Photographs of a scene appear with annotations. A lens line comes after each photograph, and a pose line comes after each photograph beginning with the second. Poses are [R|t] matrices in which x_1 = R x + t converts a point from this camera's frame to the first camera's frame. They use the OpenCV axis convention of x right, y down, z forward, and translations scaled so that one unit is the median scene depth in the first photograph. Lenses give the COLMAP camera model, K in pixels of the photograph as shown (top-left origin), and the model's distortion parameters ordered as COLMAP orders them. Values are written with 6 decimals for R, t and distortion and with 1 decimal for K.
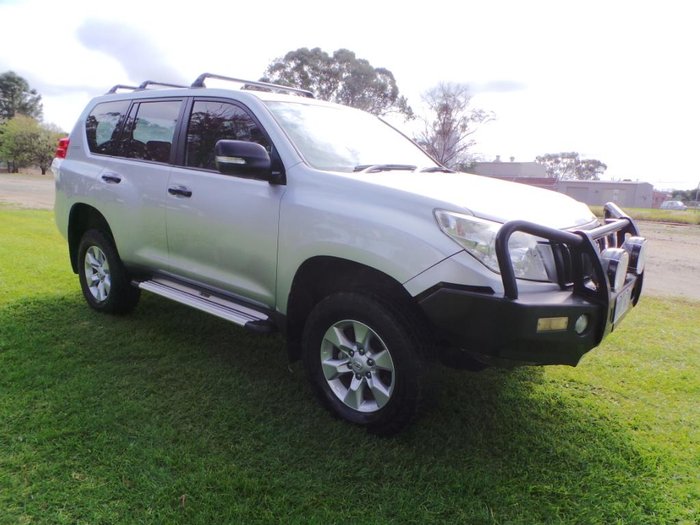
lens RADIAL K [[501.7, 0, 352.3], [0, 501.7, 263.4], [0, 0, 1]] dist [0.005300, 0.005661]
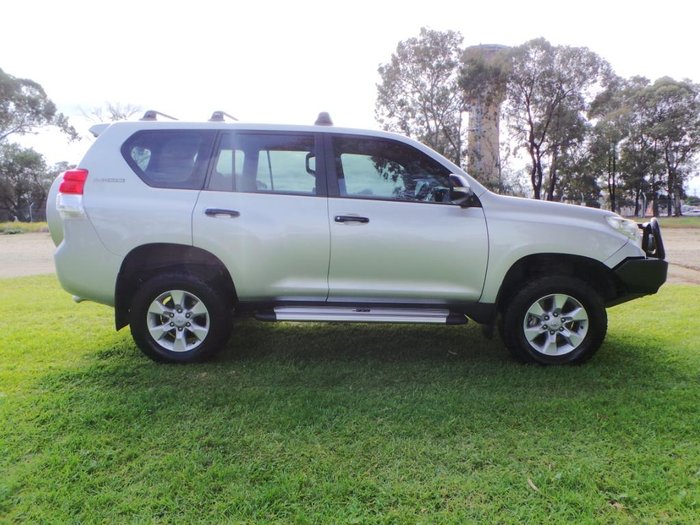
lens RADIAL K [[503.1, 0, 353.1], [0, 503.1, 263.5], [0, 0, 1]] dist [-0.011607, 0.007627]
pose [[0.783923, -0.119639, 0.609221, -0.816987], [0.144985, 0.989404, 0.007737, -0.043520], [-0.603691, 0.082263, 0.792963, 0.108200]]
